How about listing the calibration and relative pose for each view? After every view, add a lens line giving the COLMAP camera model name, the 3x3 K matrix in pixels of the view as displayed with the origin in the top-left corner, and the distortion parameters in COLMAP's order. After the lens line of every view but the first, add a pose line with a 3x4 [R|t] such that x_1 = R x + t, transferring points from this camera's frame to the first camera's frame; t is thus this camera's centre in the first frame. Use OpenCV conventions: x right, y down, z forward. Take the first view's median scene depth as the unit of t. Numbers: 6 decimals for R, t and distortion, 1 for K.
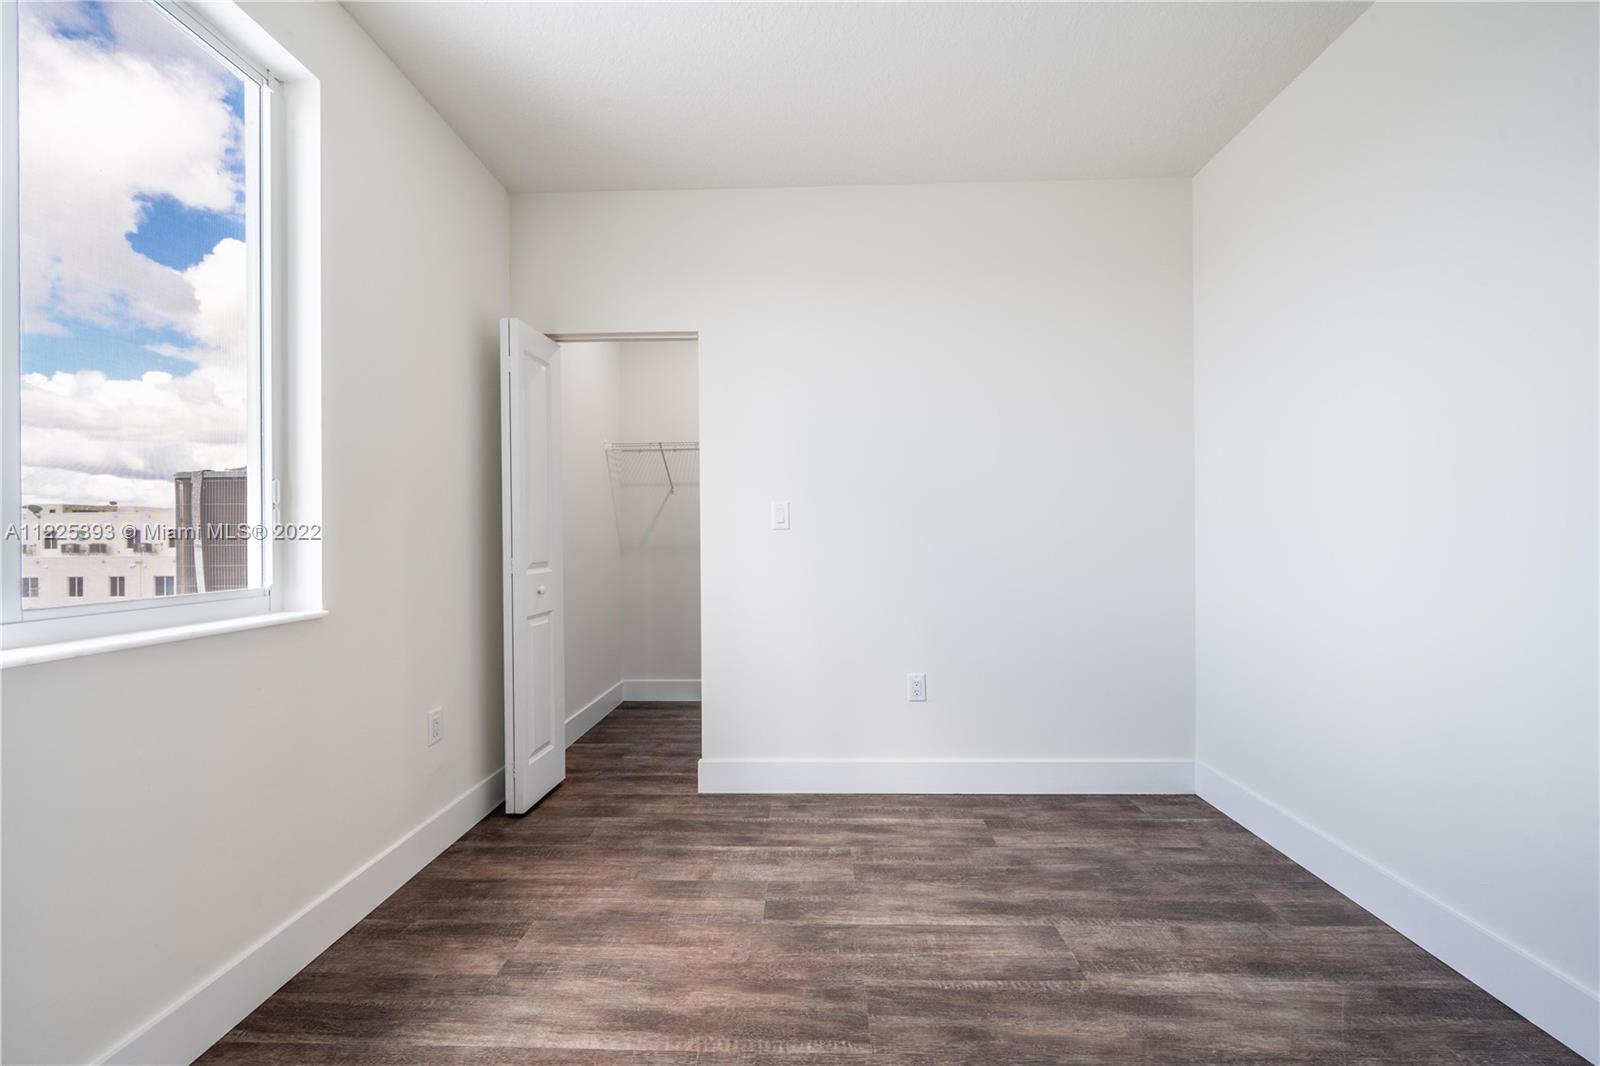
lens RADIAL K [[627.9, 0, 800.0], [0, 627.9, 533.0], [0, 0, 1]] dist [-0.001069, 0.000082]
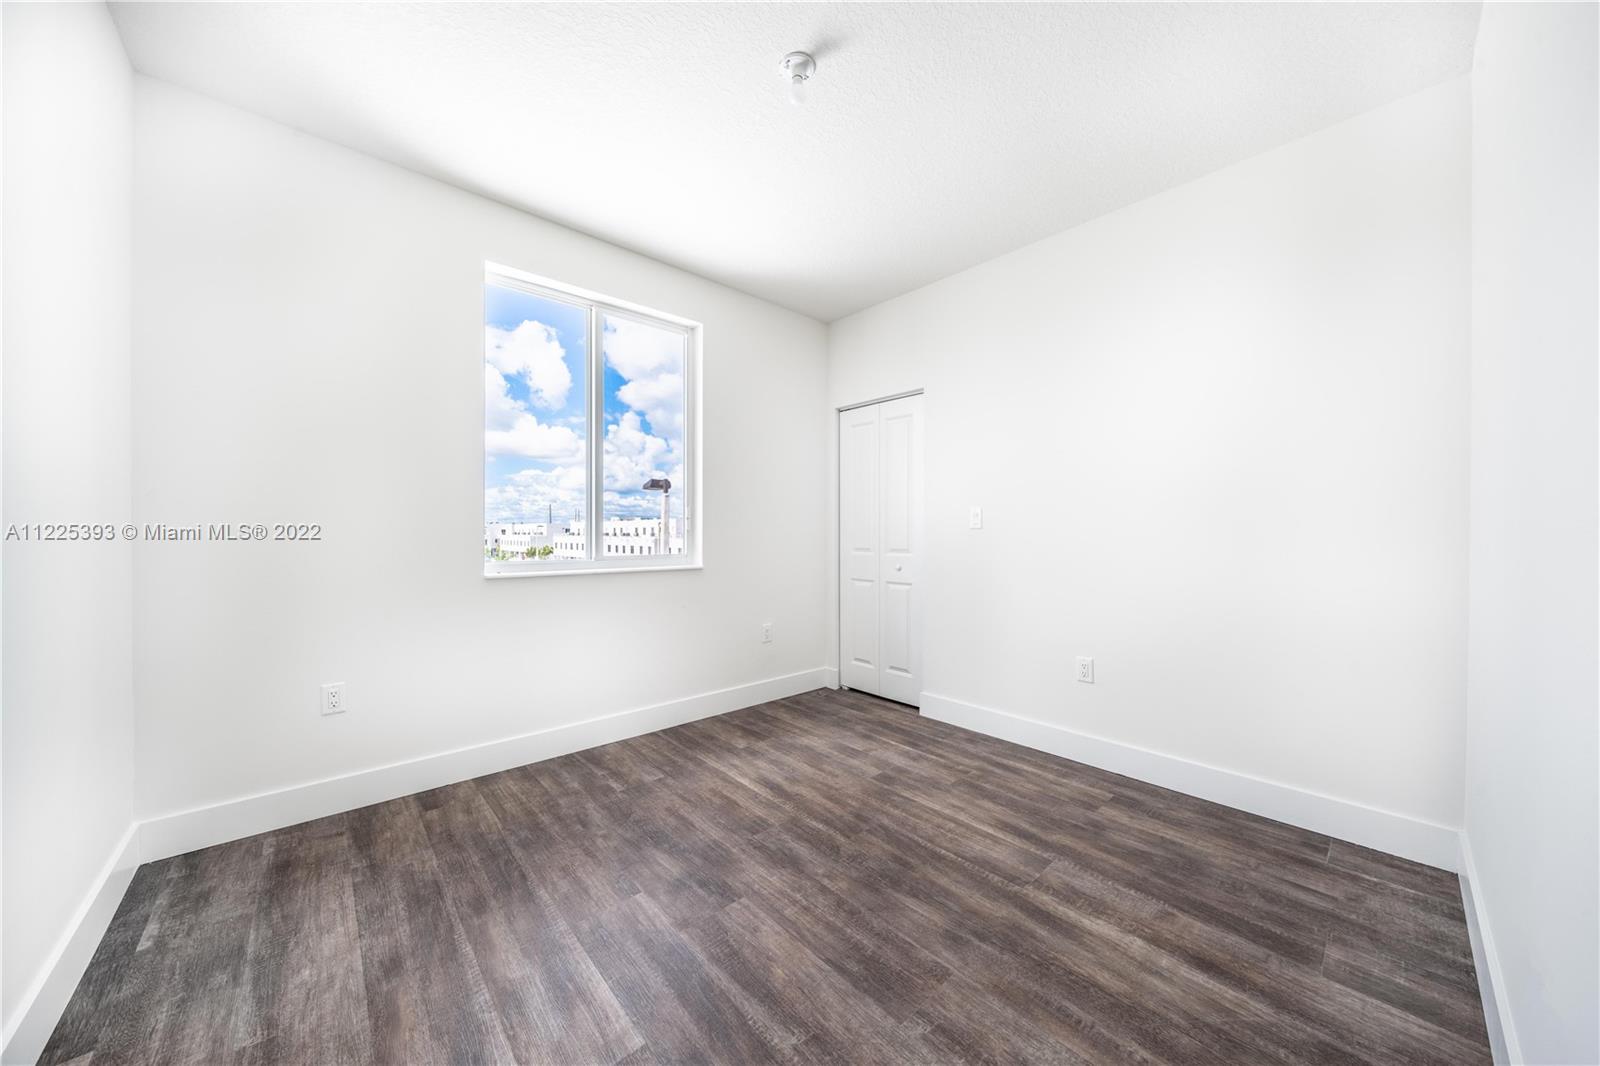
lens RADIAL K [[547.7, 0, 800.0], [0, 547.7, 533.0], [0, 0, 1]] dist [-0.002592, -0.000144]
pose [[0.689876, 0.009091, -0.723870, 0.731756], [-0.005781, 0.999958, 0.007048, -0.004578], [0.723904, -0.000677, 0.689900, -0.064203]]
